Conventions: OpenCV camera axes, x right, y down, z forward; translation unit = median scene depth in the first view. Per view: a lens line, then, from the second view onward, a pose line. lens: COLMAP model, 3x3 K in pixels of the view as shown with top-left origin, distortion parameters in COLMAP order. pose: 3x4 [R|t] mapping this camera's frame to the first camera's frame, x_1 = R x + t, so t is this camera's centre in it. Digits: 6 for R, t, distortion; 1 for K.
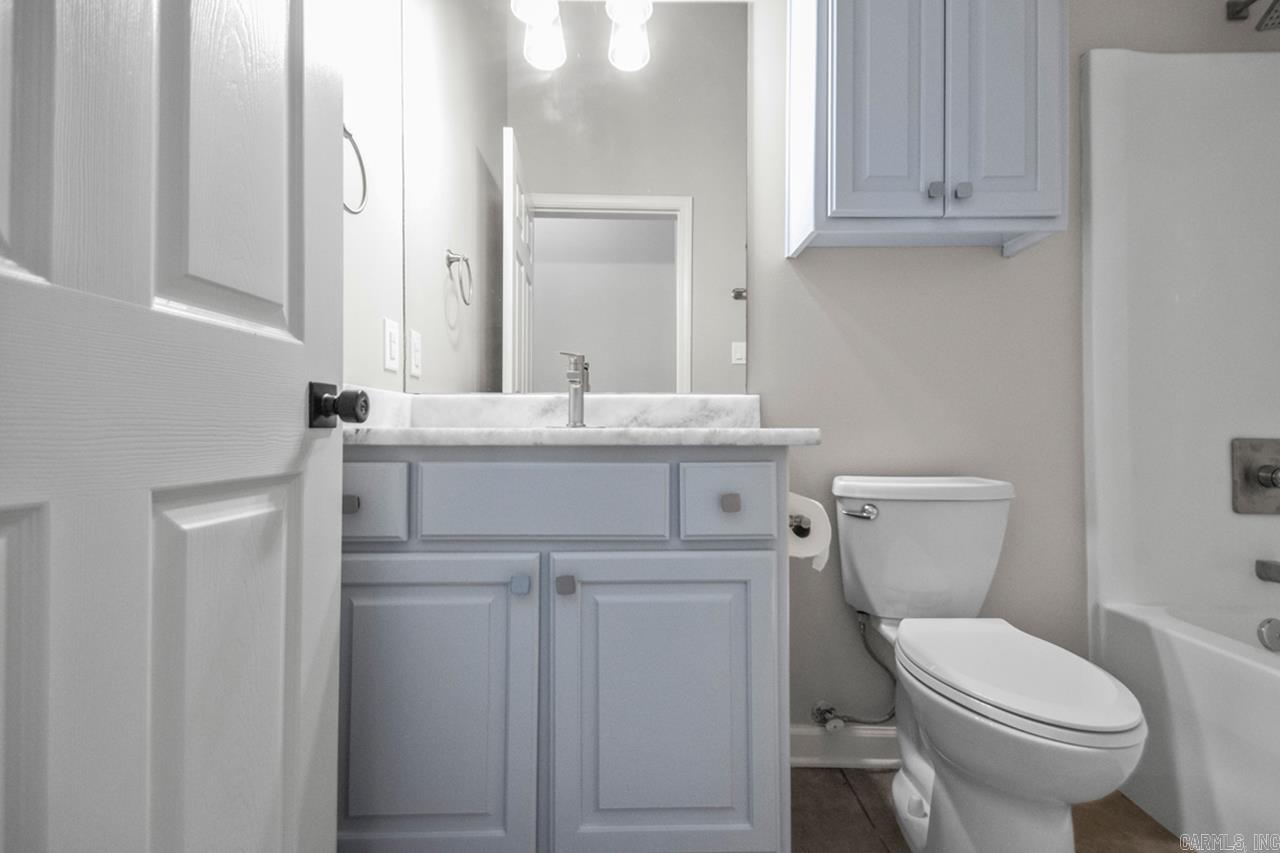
lens RADIAL K [[603.0, 0, 648.3], [0, 603.0, 425.4], [0, 0, 1]] dist [0.036200, -0.019822]
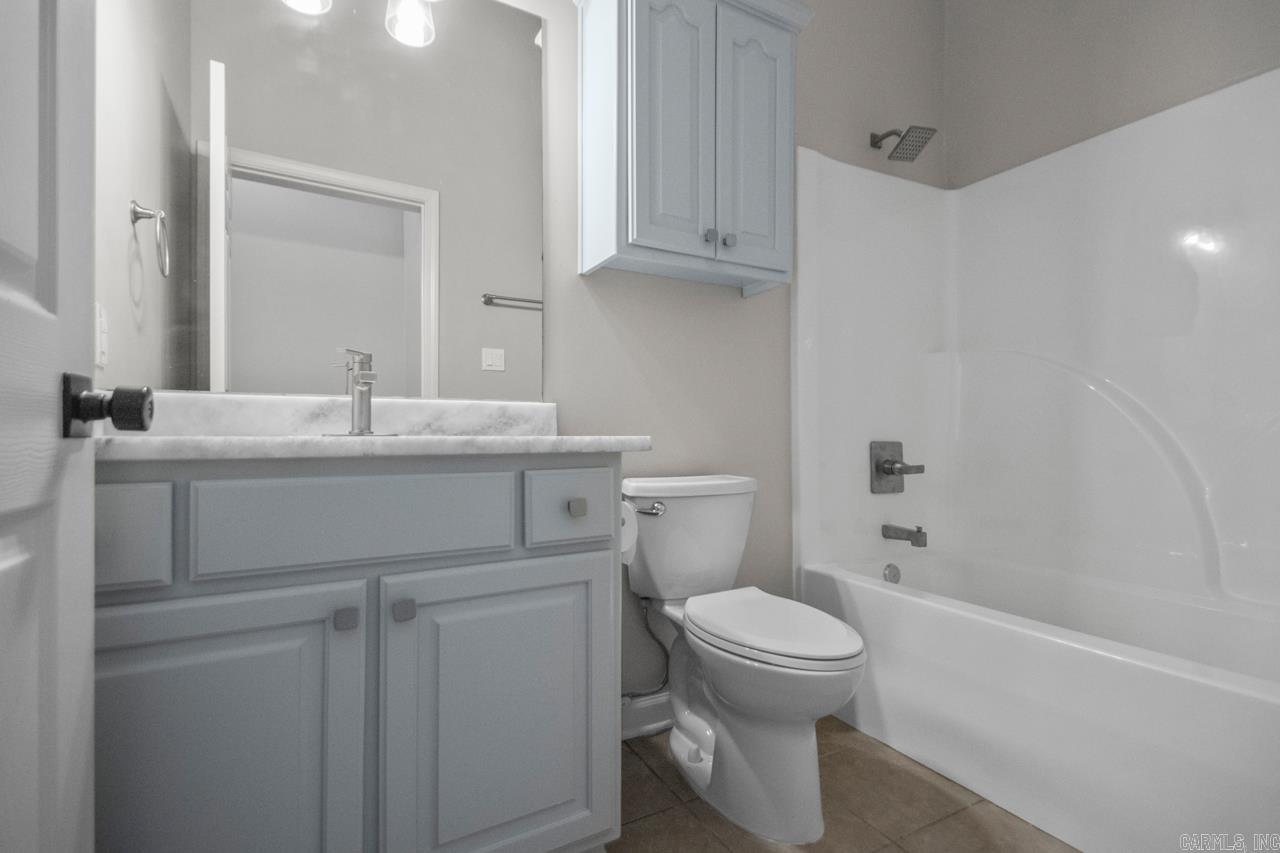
lens RADIAL K [[592.0, 0, 641.6], [0, 592.0, 436.3], [0, 0, 1]] dist [0.021467, -0.000301]
pose [[0.875309, -0.003522, 0.483551, -0.199814], [-0.000928, 0.999959, 0.008964, -0.003336], [-0.483563, -0.008295, 0.875270, 0.042344]]
